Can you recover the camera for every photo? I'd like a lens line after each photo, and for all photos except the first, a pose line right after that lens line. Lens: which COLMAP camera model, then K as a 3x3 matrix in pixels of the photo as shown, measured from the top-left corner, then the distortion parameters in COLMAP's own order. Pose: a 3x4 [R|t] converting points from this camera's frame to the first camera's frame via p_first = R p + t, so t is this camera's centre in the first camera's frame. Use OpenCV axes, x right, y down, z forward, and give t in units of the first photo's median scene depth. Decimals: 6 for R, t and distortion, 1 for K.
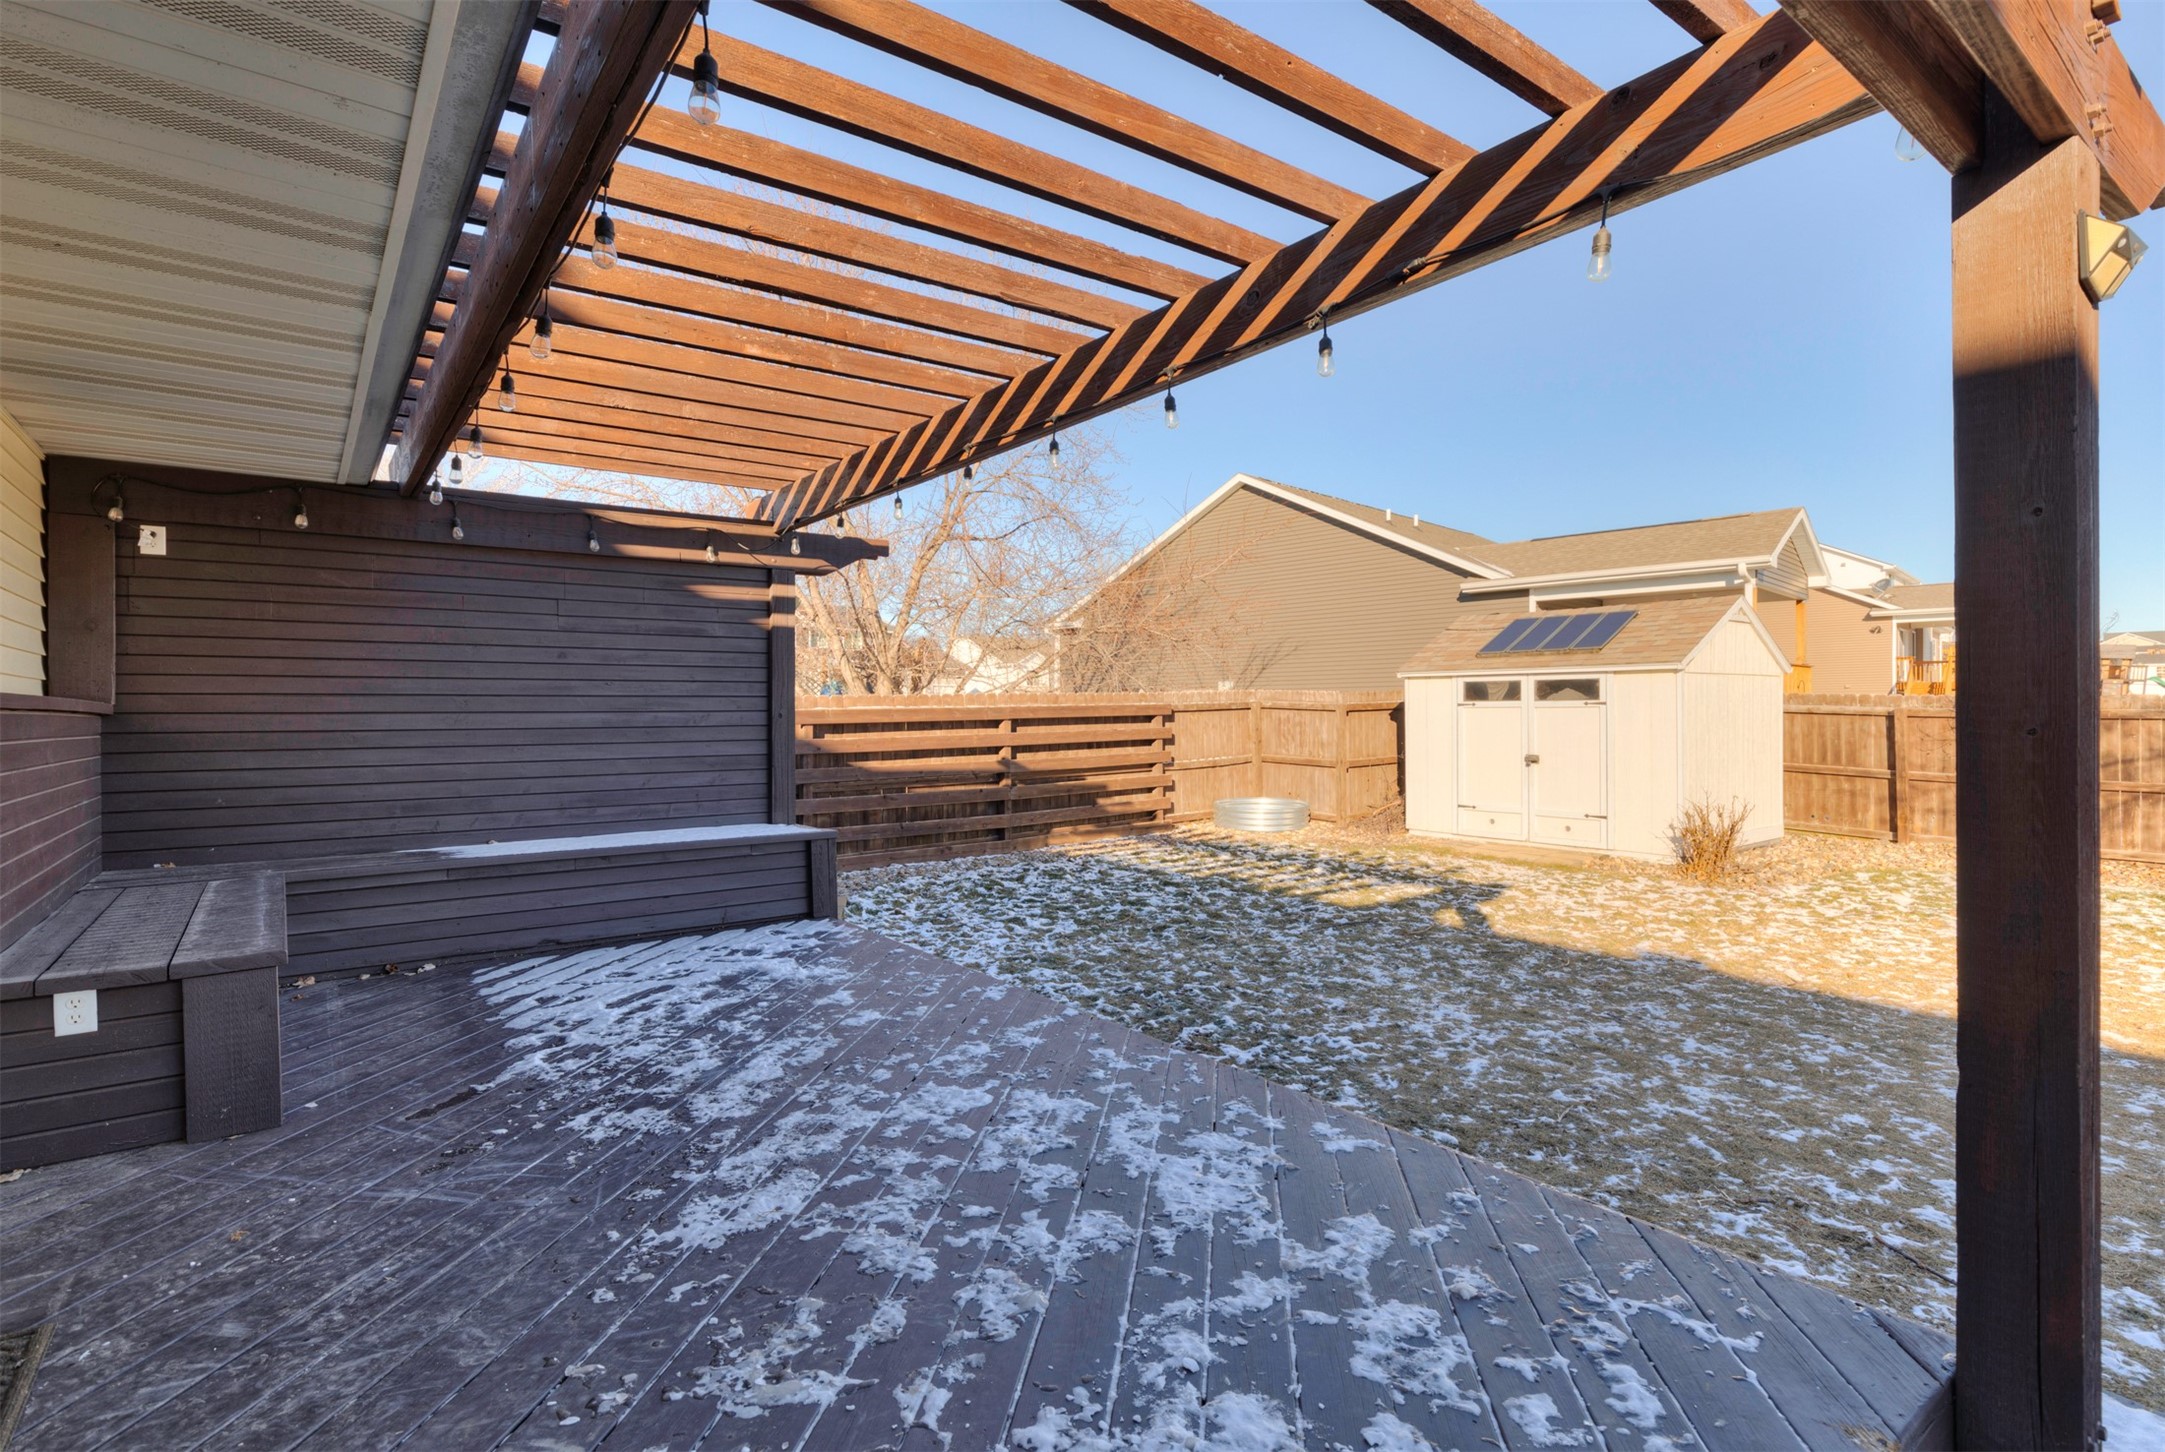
lens RADIAL K [[1044.0, 0, 1082.5], [0, 1044.0, 726.0], [0, 0, 1]] dist [0.000914, -0.000019]
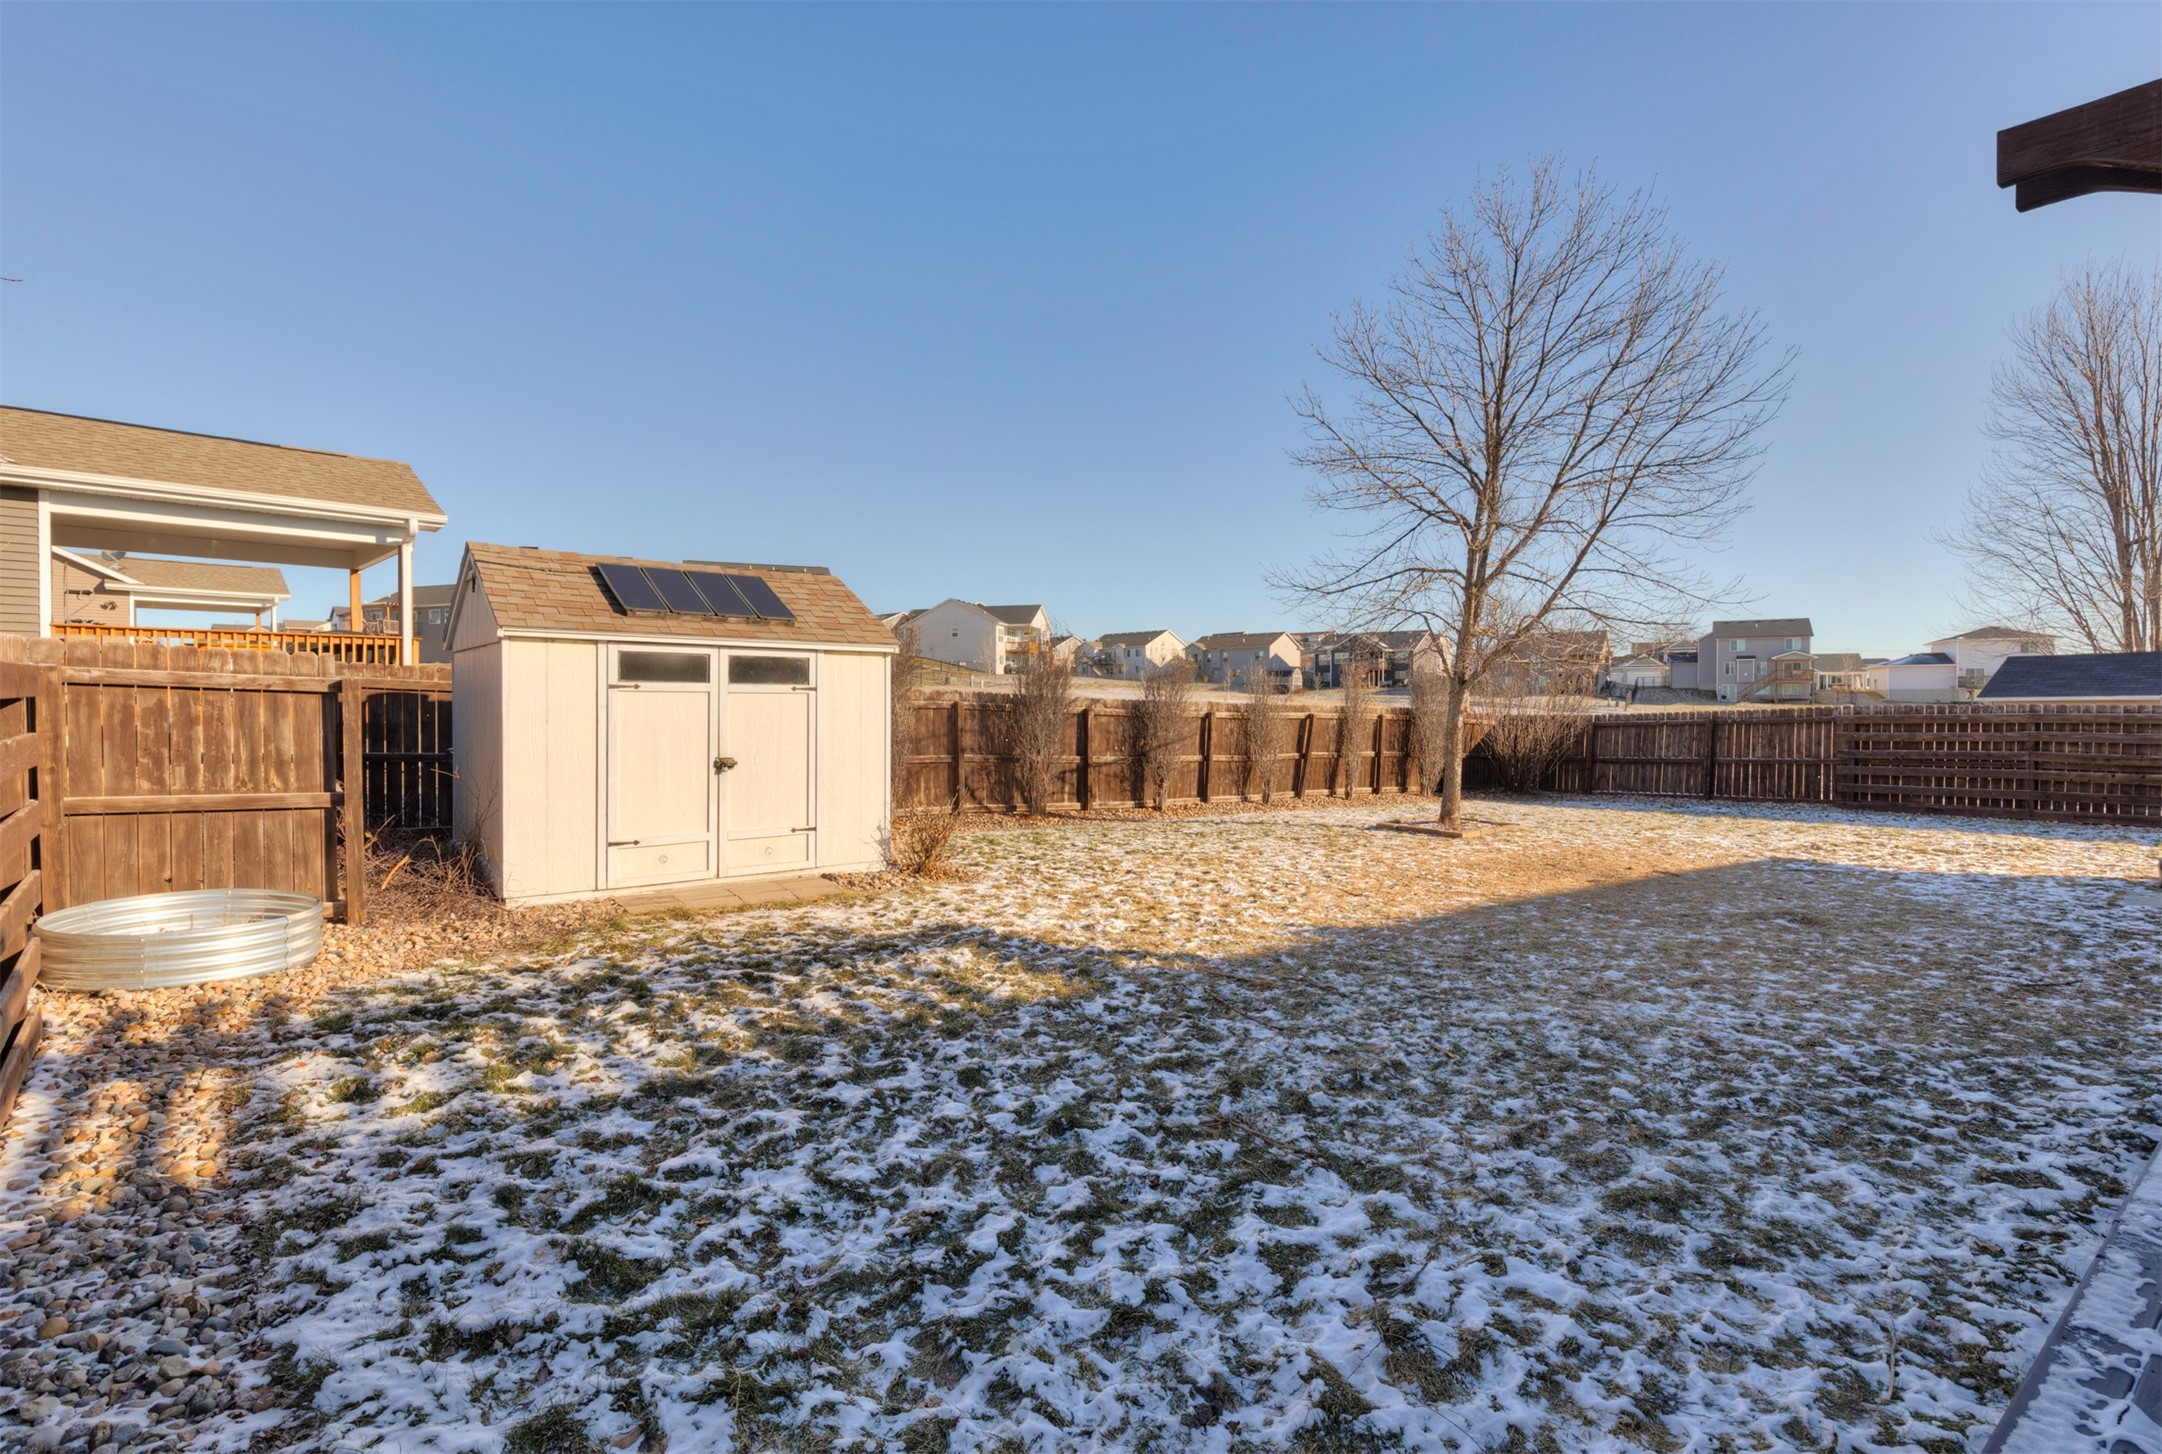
lens RADIAL K [[1042.5, 0, 1081.0], [0, 1042.5, 727.0], [0, 0, 1]] dist [0.000914, -0.000019]
pose [[-0.005210, -0.014974, 0.999874, -0.287427], [0.007030, 0.999863, 0.015011, -0.002771], [-0.999962, 0.007107, -0.005104, 0.716250]]
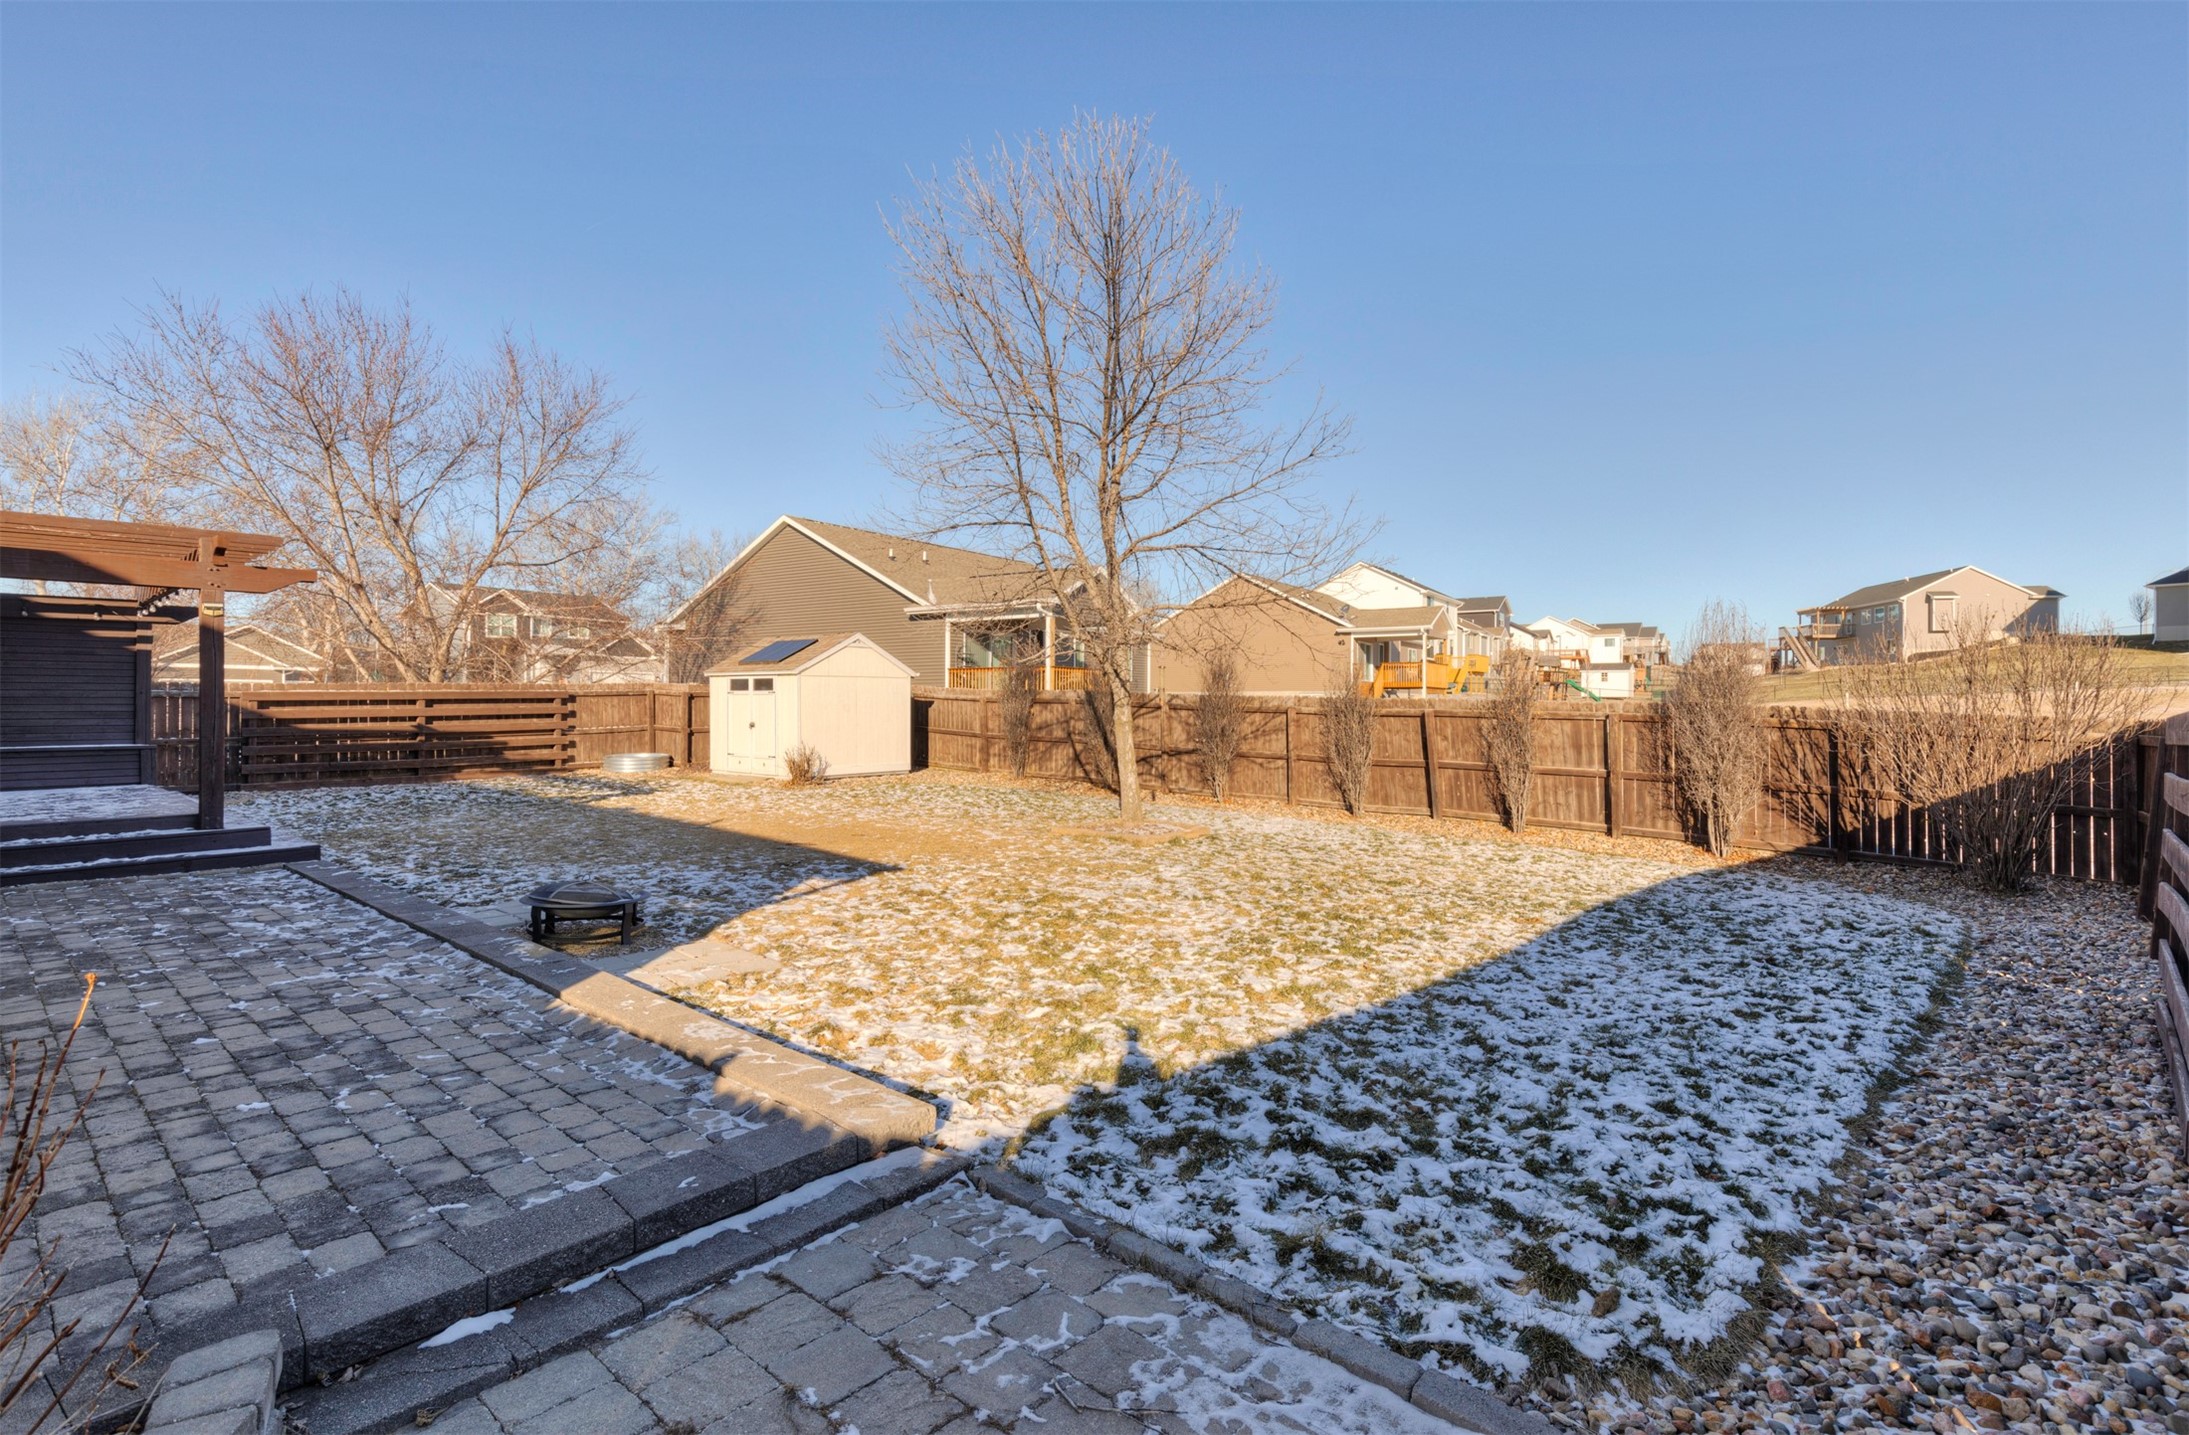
lens RADIAL K [[1036.5, 0, 1094.5], [0, 1036.5, 717.5], [0, 0, 1]] dist [0.001083, -0.000217]
pose [[0.979740, 0.004435, 0.200223, 0.607825], [-0.004523, 0.999990, -0.000017, 0.016437], [-0.200221, -0.000889, 0.979750, -0.740236]]
